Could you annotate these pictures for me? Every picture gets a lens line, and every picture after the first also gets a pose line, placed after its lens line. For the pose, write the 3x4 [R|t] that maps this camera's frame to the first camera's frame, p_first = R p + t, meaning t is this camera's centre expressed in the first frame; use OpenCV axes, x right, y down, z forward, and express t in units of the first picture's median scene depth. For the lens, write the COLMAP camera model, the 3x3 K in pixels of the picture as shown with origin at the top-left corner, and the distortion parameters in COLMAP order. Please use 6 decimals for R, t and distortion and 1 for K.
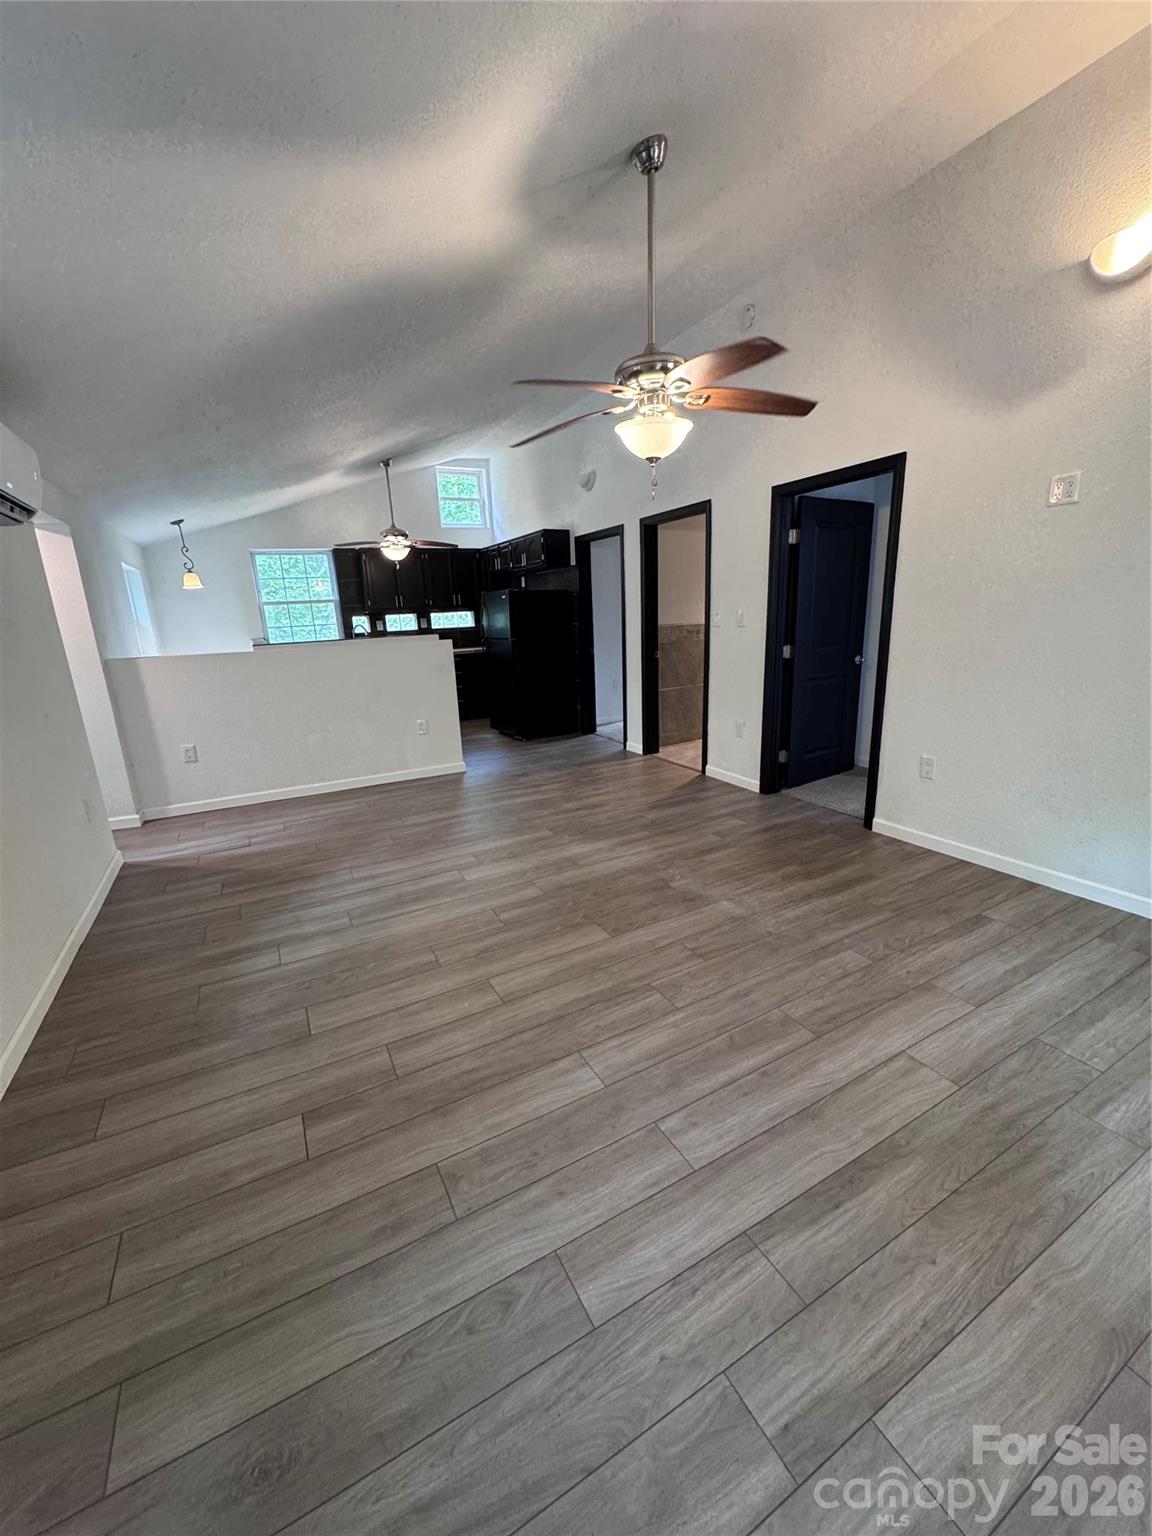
lens RADIAL K [[609.5, 0, 576.0], [0, 609.5, 768.0], [0, 0, 1]] dist [-0.003452, -0.000119]
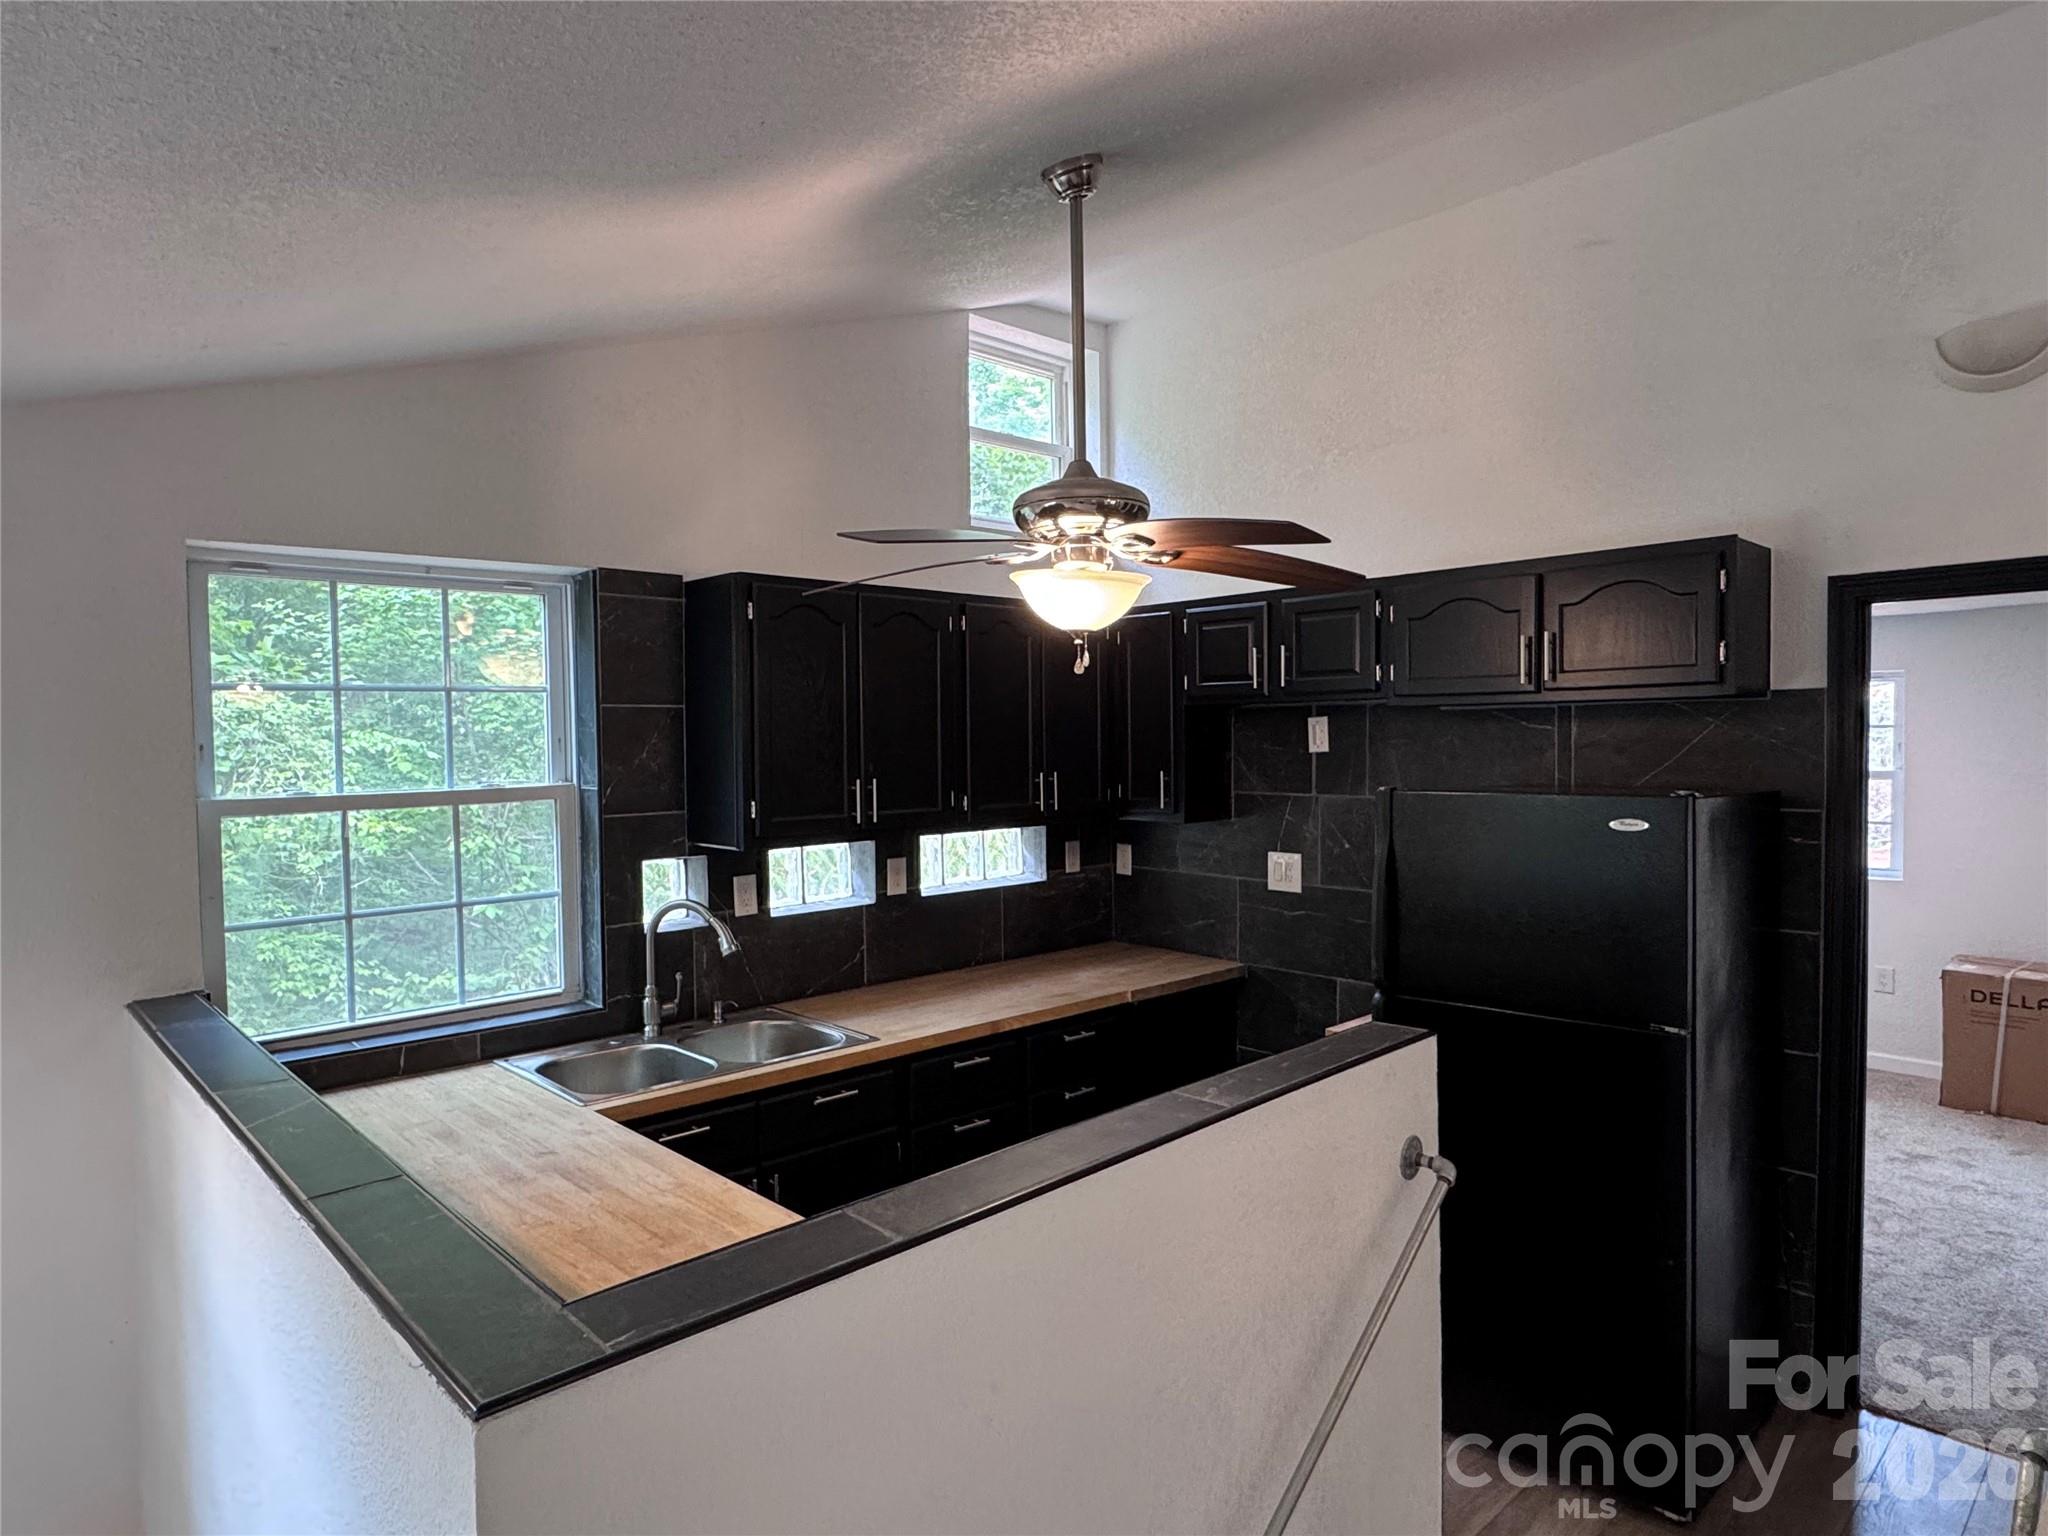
lens RADIAL K [[1198.9, 0, 1024.0], [0, 1198.9, 768.0], [0, 0, 1]] dist [-0.001382, 0.000024]
pose [[0.964807, 0.020228, 0.262178, -0.871930], [0.043070, 0.971416, -0.233444, -0.437278], [-0.259406, 0.236520, 0.936358, 1.371364]]
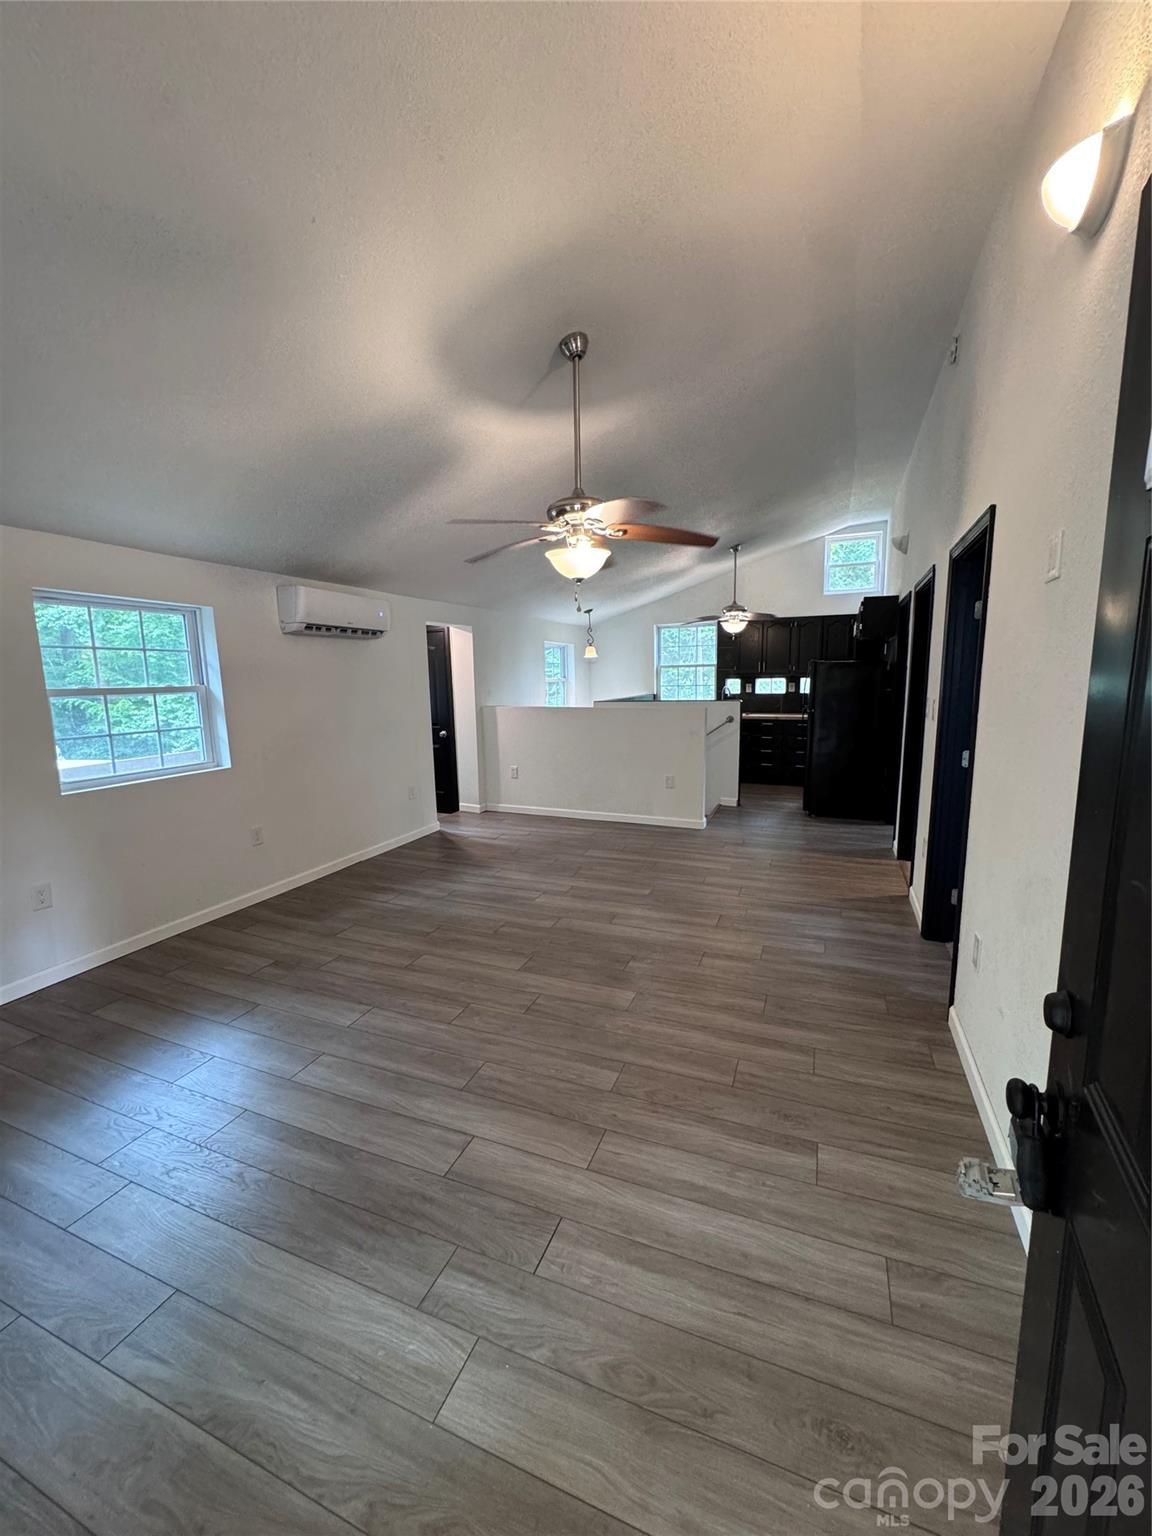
lens RADIAL K [[607.3, 0, 578.4], [0, 607.3, 769.7], [0, 0, 1]] dist [-0.002620, -0.000030]
pose [[0.639804, 0.148439, -0.754066, 0.824430], [-0.203582, 0.978855, 0.019955, -0.130314], [0.741083, 0.140747, 0.656495, 0.215613]]
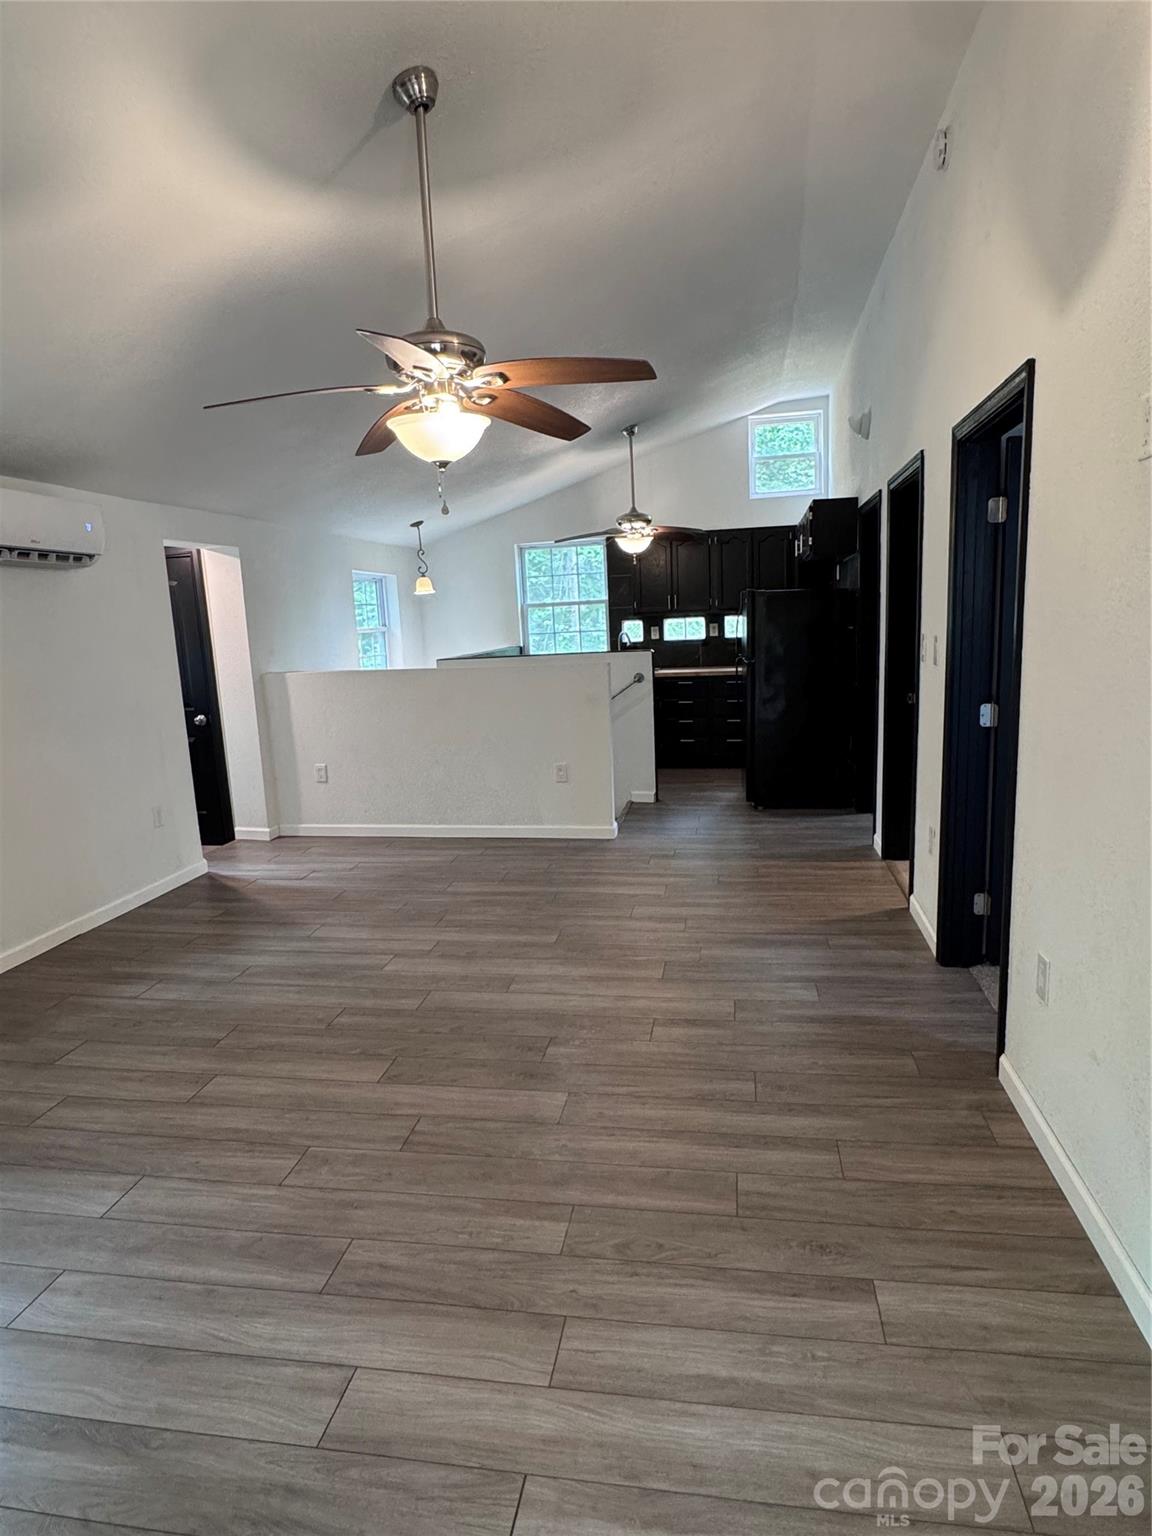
lens RADIAL K [[882.5, 0, 574.6], [0, 882.5, 771.4], [0, 0, 1]] dist [-0.003248, 0.000461]
pose [[0.785276, 0.113246, -0.608701, 0.741210], [-0.144895, 0.989443, -0.002845, -0.115649], [0.601953, 0.090432, 0.793394, 0.207760]]
